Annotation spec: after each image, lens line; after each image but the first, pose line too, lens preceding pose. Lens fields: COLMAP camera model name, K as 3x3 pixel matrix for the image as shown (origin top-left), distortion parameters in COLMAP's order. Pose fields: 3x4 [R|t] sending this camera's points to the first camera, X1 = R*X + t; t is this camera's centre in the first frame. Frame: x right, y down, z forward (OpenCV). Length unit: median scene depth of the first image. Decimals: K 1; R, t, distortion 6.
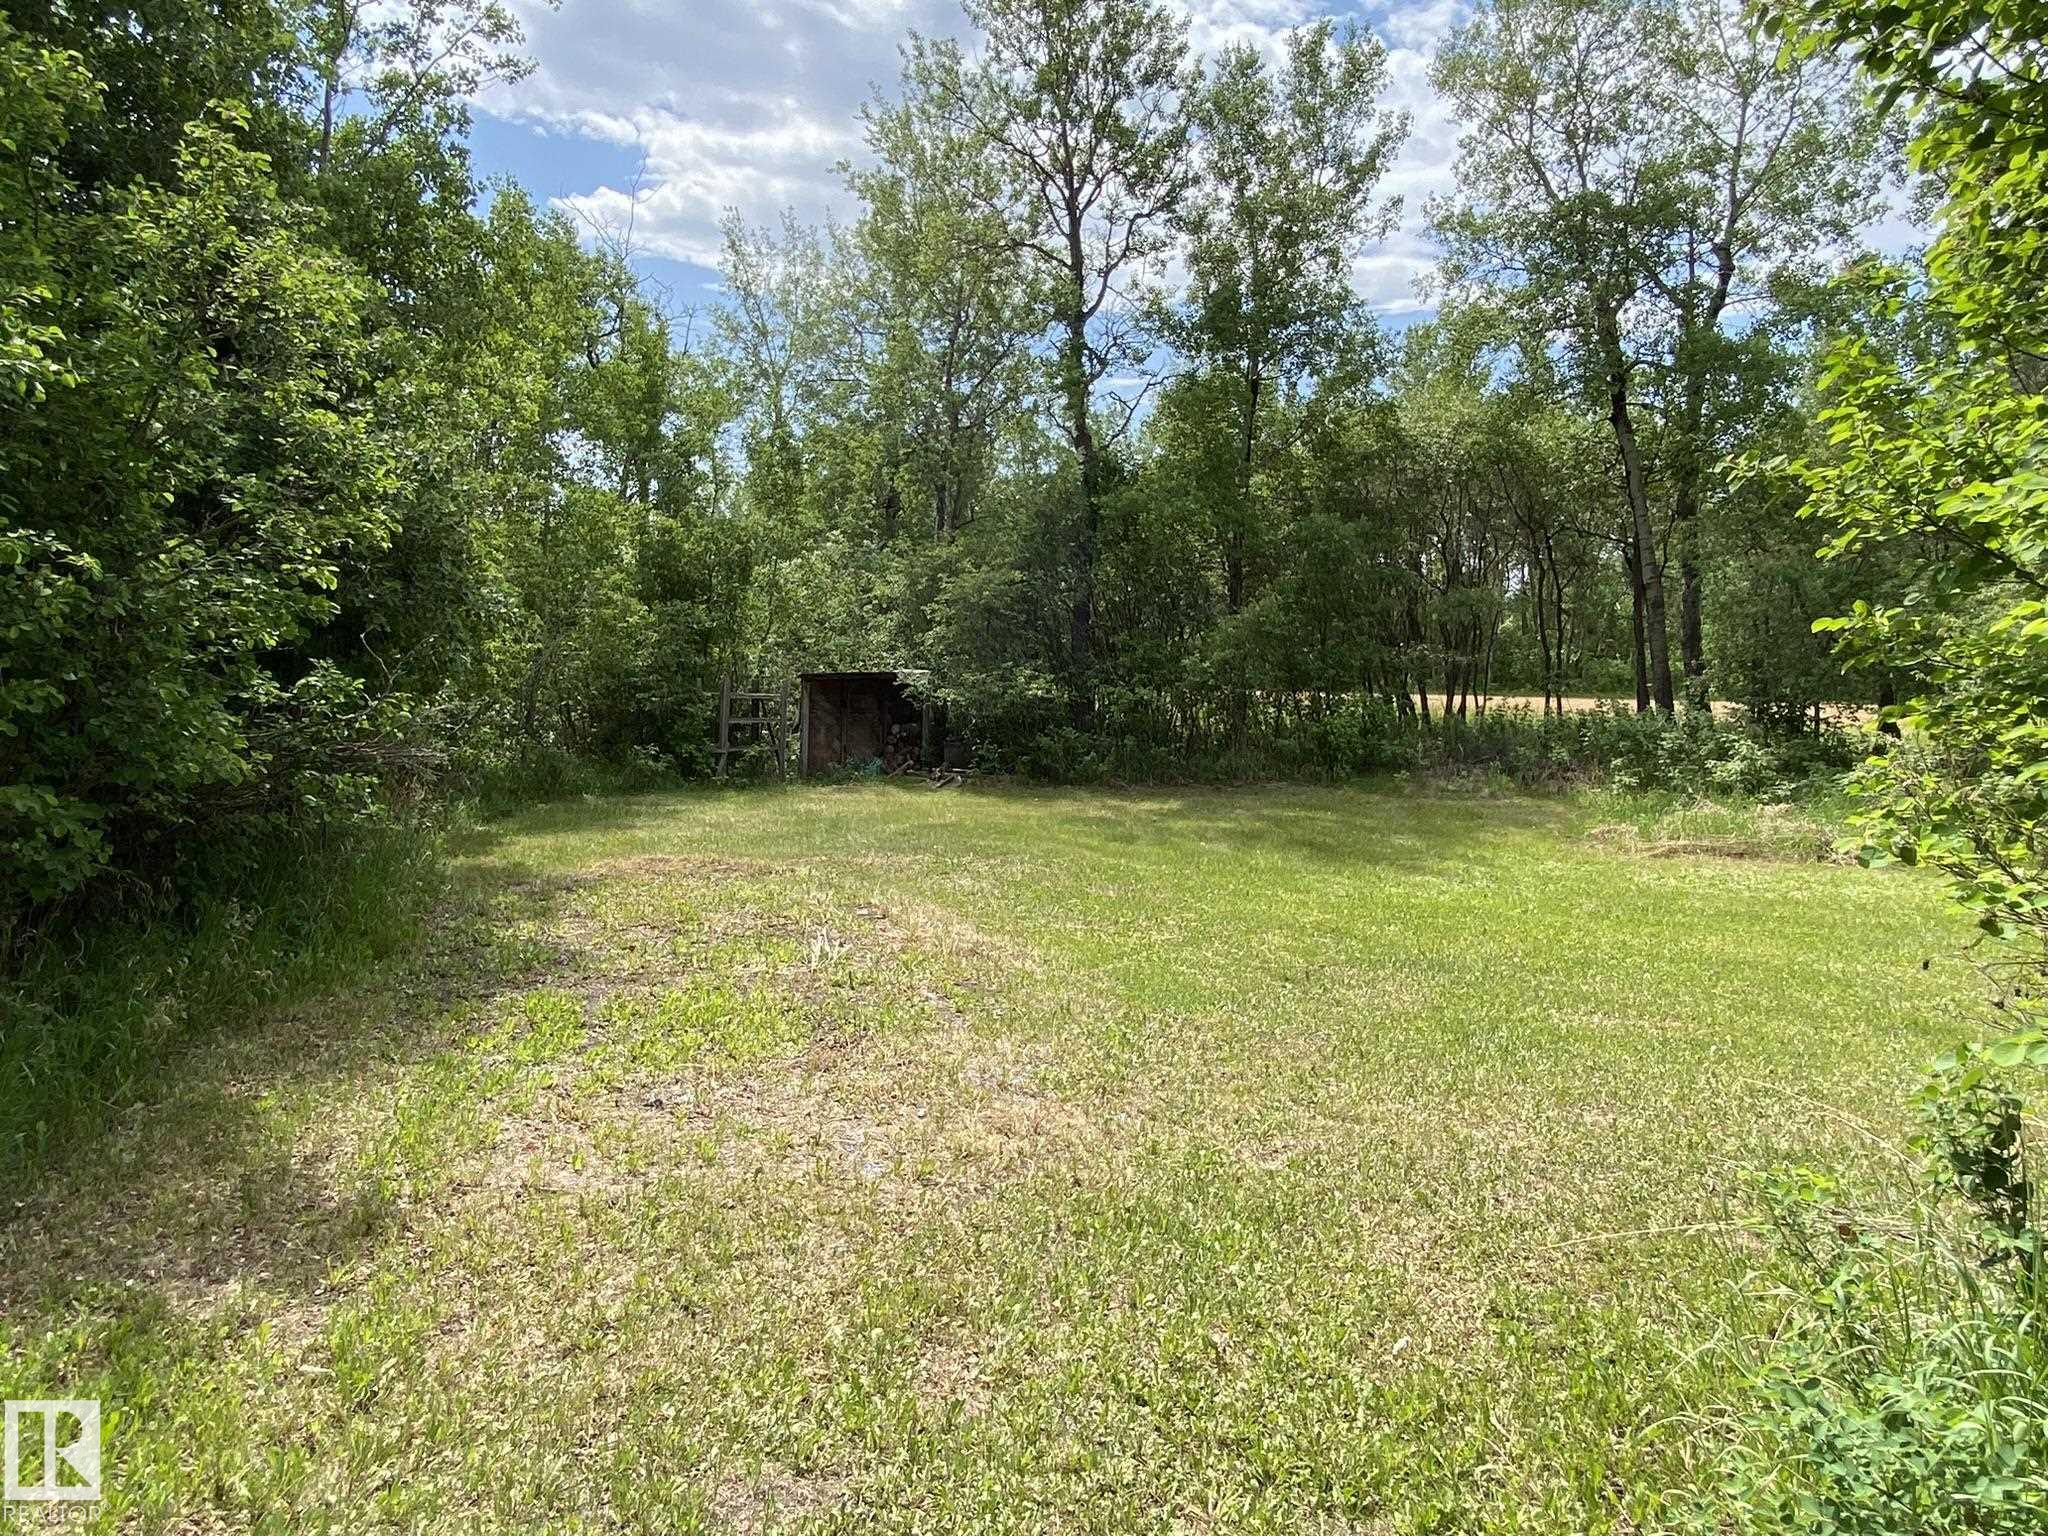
lens RADIAL K [[1267.6, 0, 1021.1], [0, 1267.6, 751.1], [0, 0, 1]] dist [0.071200, -0.089117]
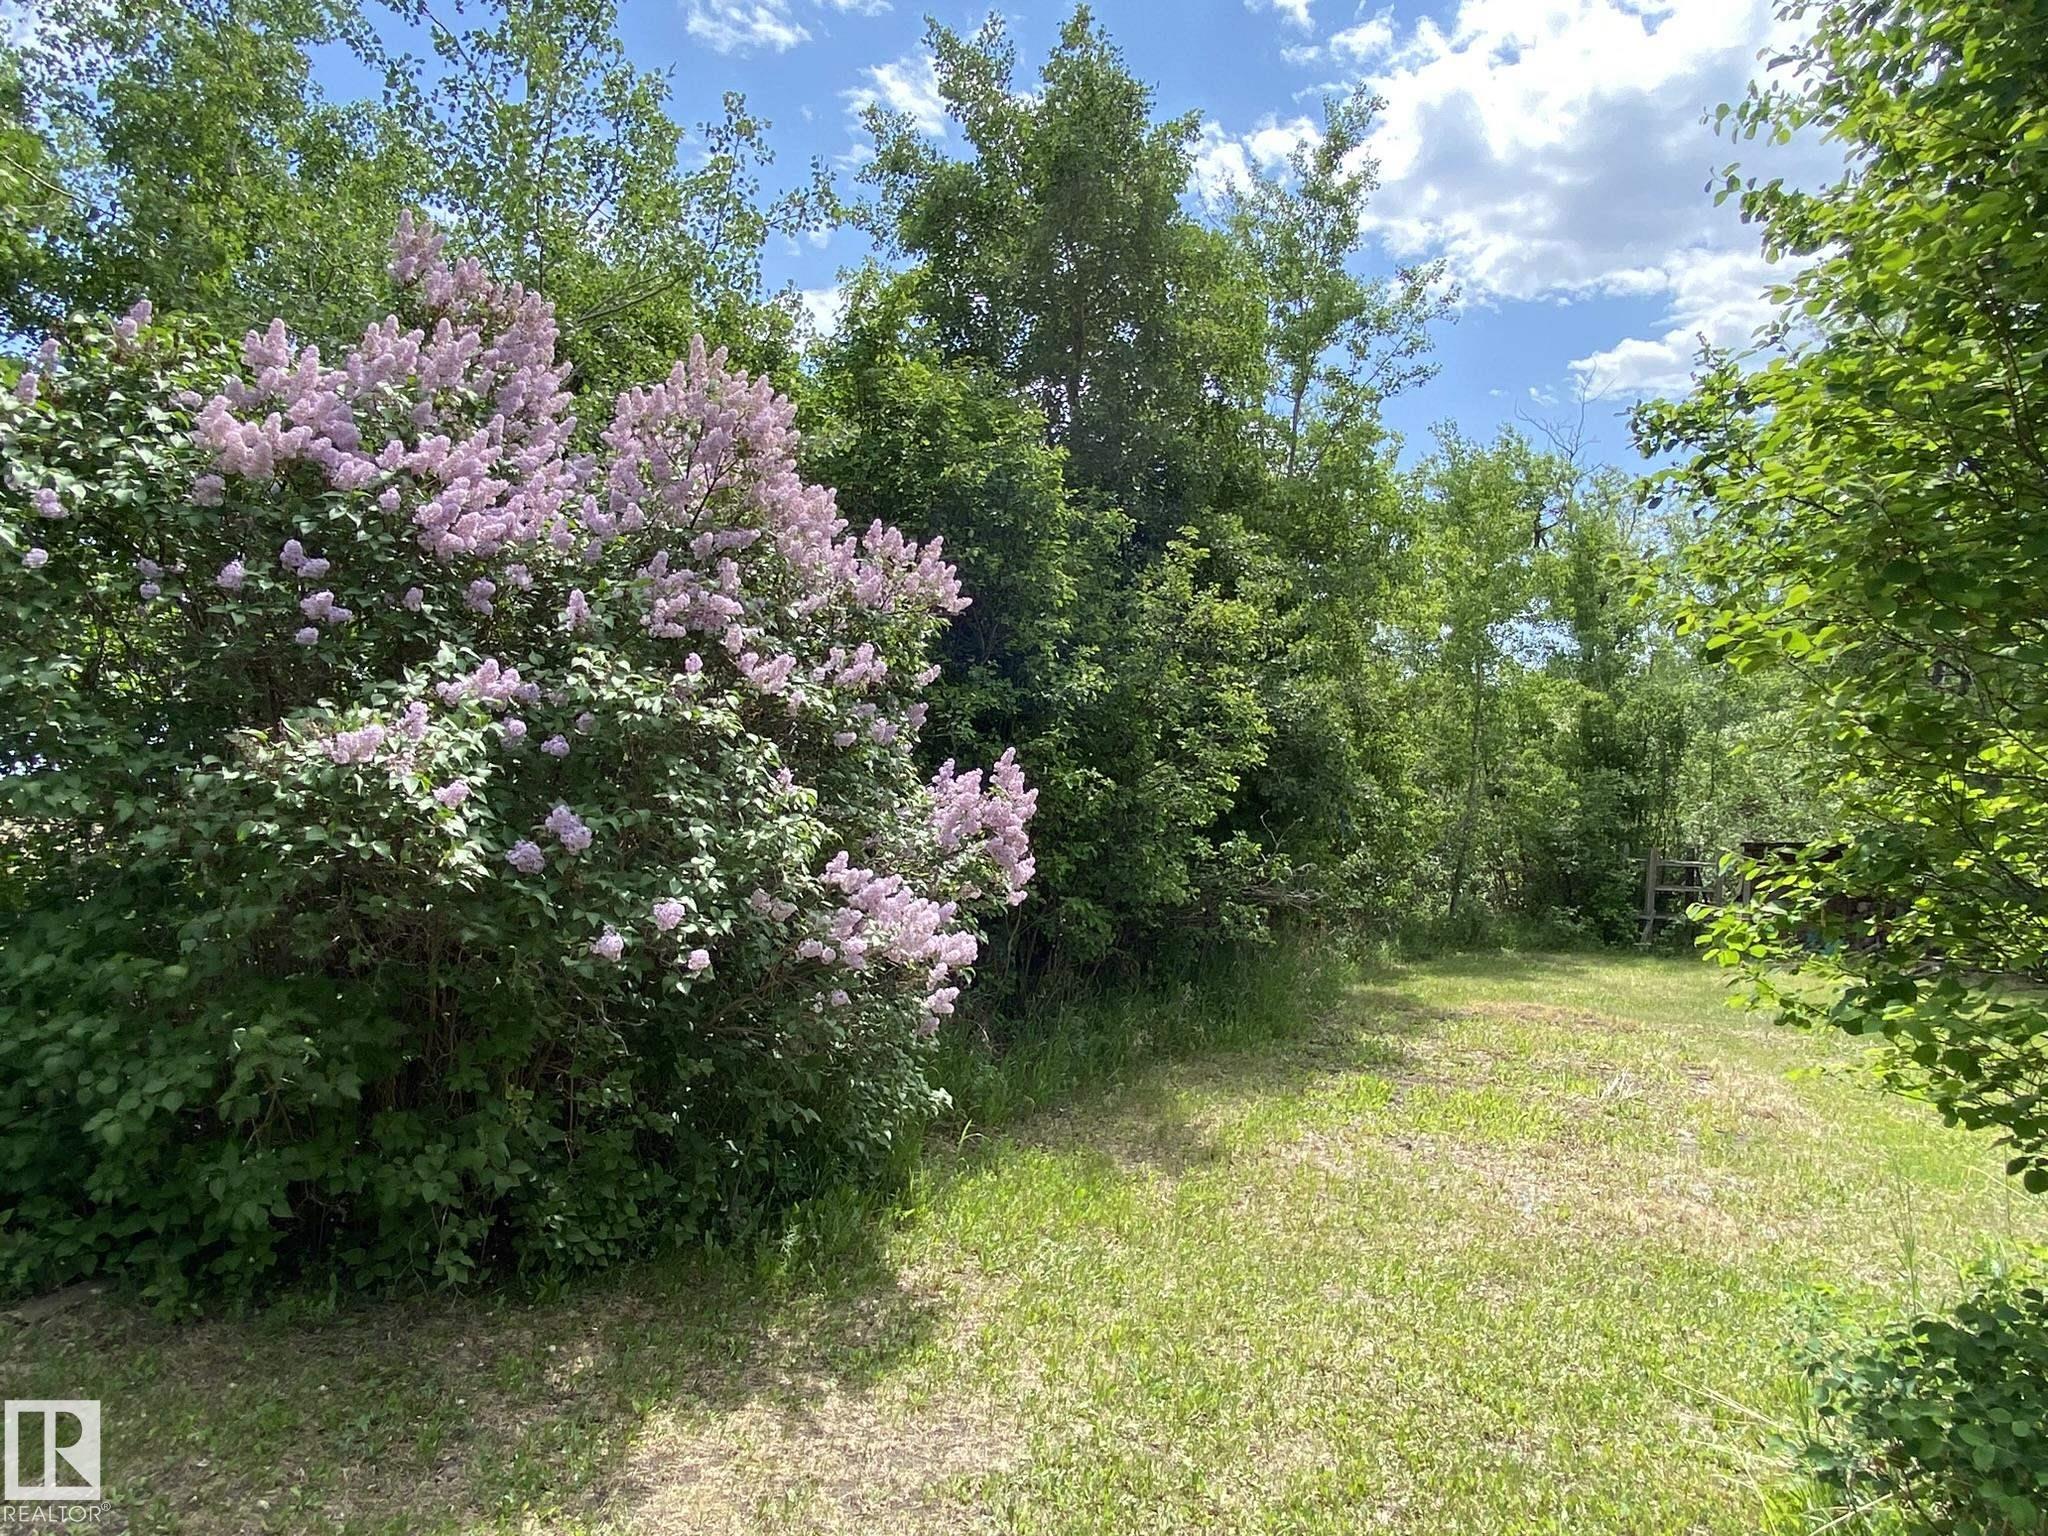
lens RADIAL K [[1267.6, 0, 1021.1], [0, 1267.6, 751.1], [0, 0, 1]] dist [0.071200, -0.089117]
pose [[0.741241, -0.020102, -0.670938, 0.299923], [-0.062573, 0.993130, -0.098884, 0.002045], [0.668316, 0.115279, 0.734891, -0.328452]]
